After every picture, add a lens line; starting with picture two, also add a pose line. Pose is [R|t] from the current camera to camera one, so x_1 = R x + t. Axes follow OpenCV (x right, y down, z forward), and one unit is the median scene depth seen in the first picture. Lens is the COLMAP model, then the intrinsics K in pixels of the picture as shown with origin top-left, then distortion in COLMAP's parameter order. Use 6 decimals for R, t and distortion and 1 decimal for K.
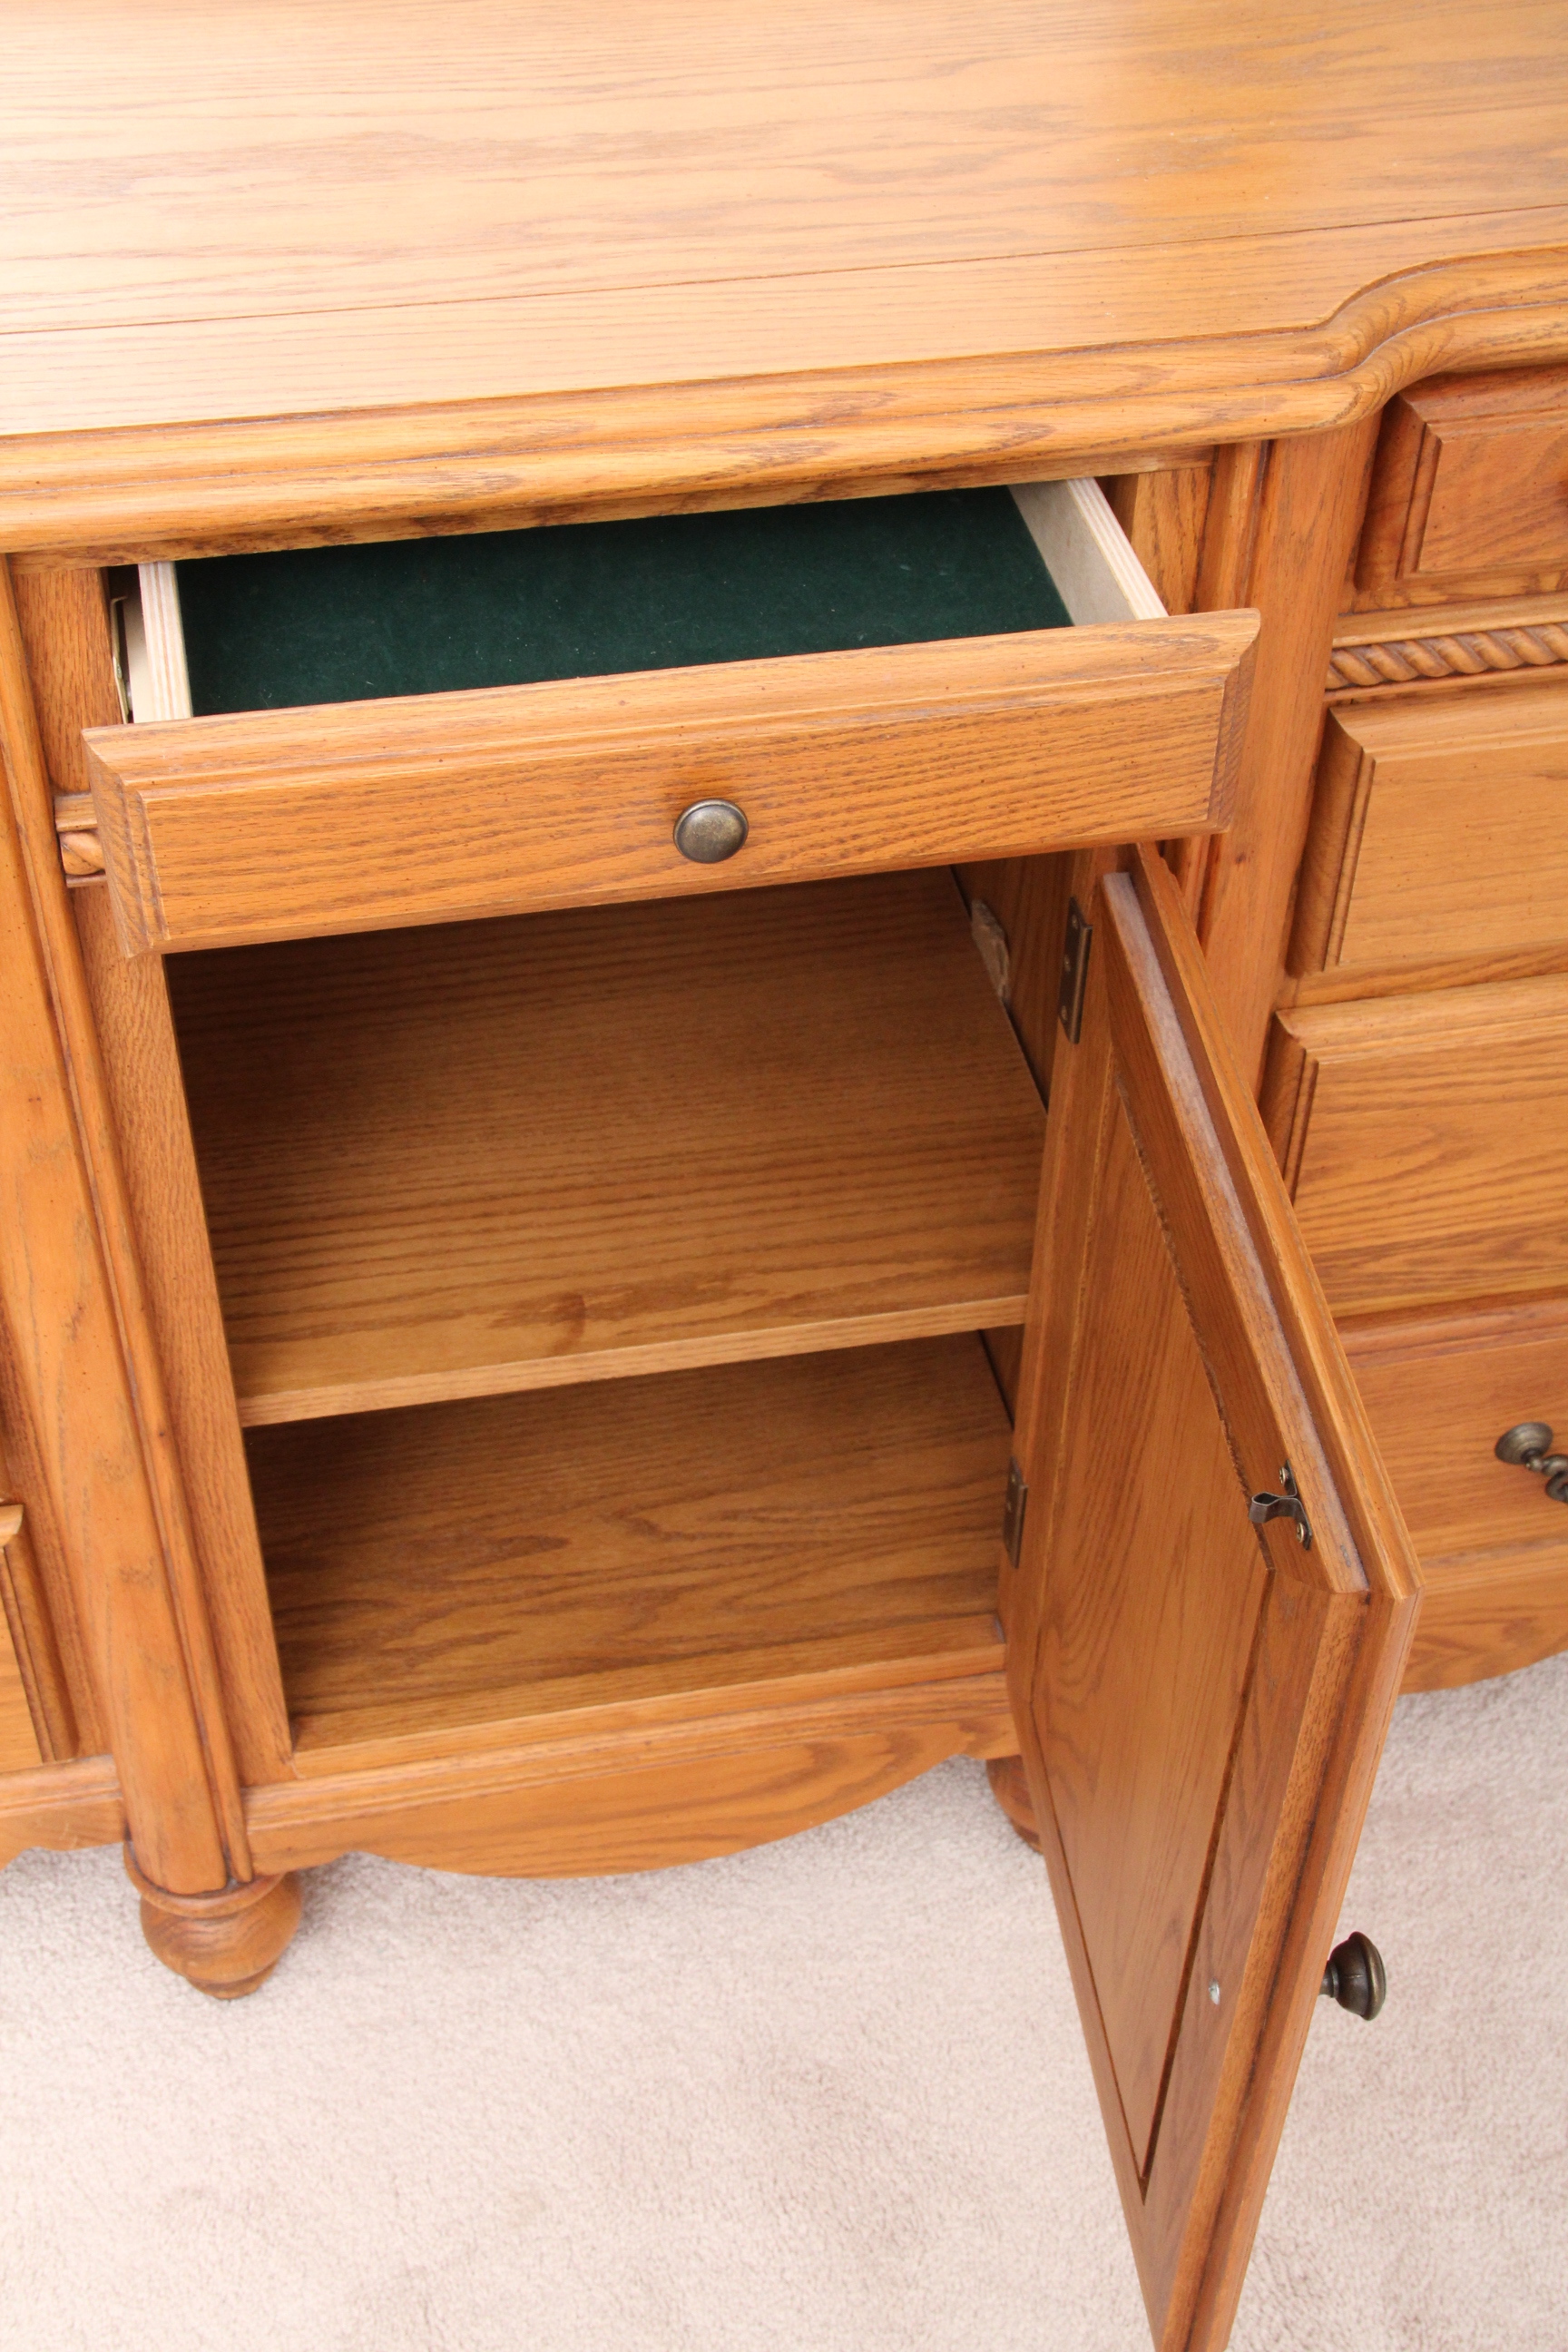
lens RADIAL K [[2961.1, 0, 769.6], [0, 2961.1, 1216.0], [0, 0, 1]] dist [-0.059537, 0.490824]
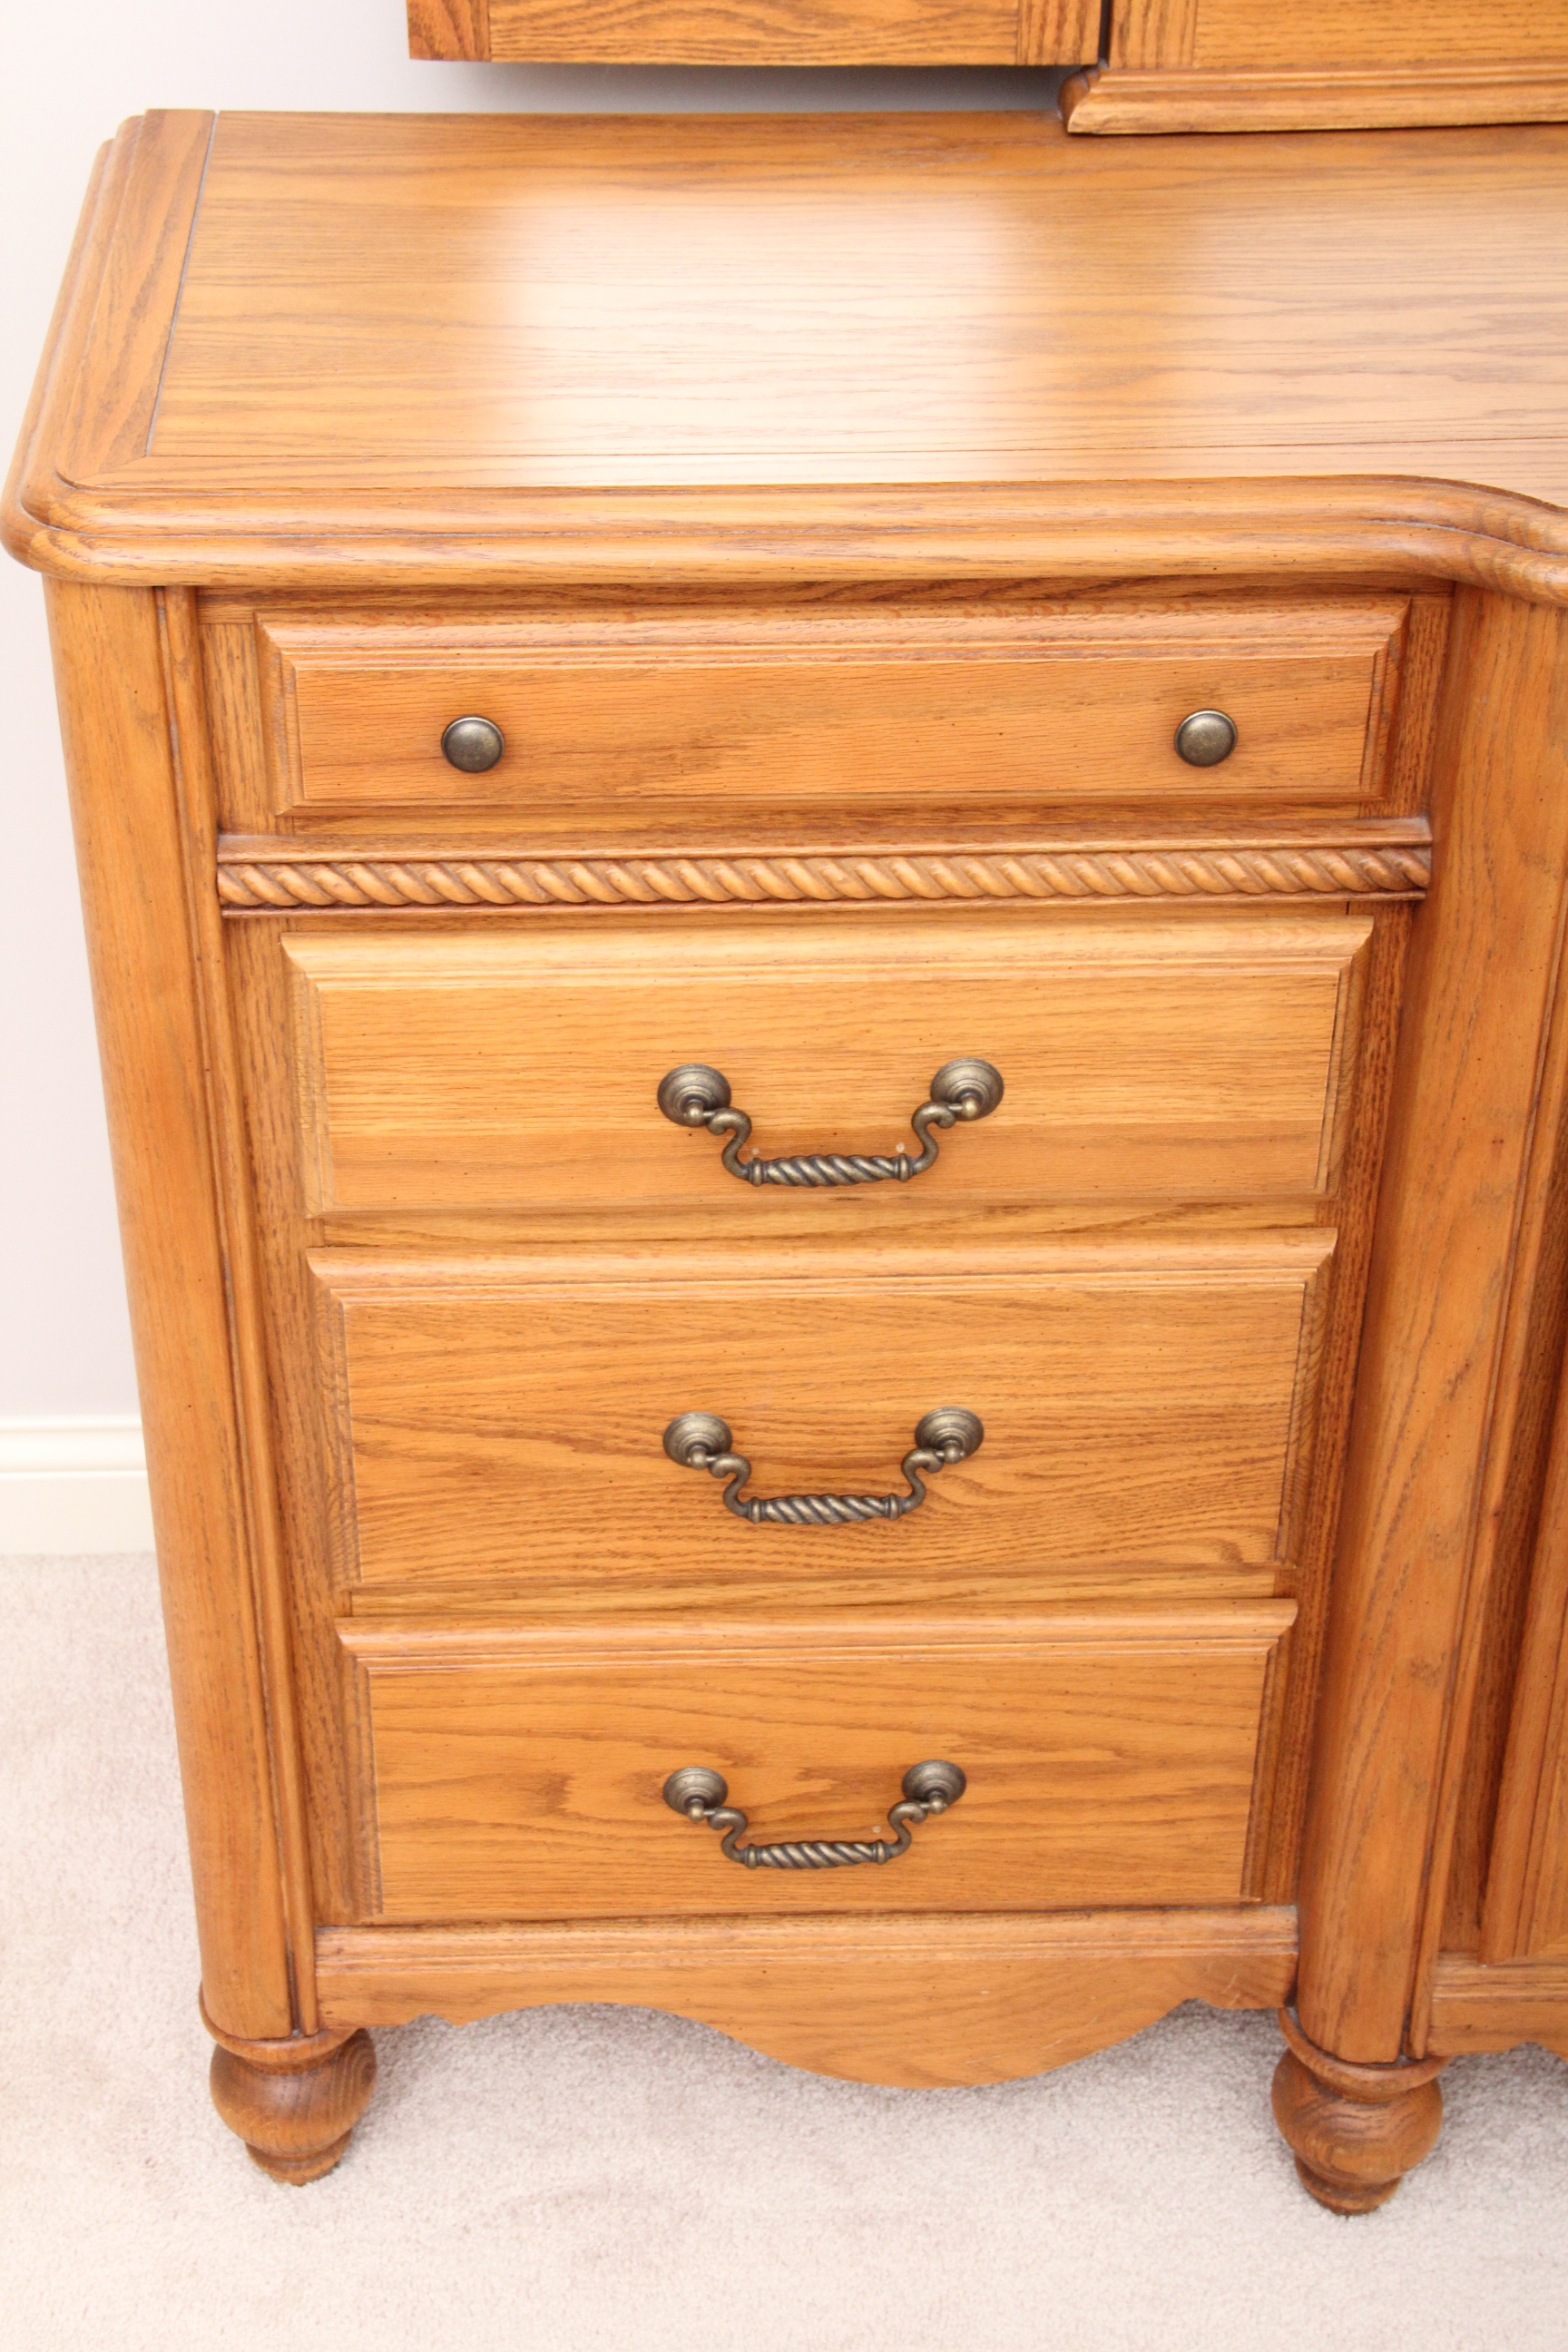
lens RADIAL K [[3642.2, 0, 739.4], [0, 3642.2, 1227.2], [0, 0, 1]] dist [0.068833, 0.609988]
pose [[0.987715, 0.075183, -0.136988, -0.289856], [-0.097372, 0.981769, -0.163246, 0.203064], [0.122217, 0.174579, 0.977029, -0.285377]]
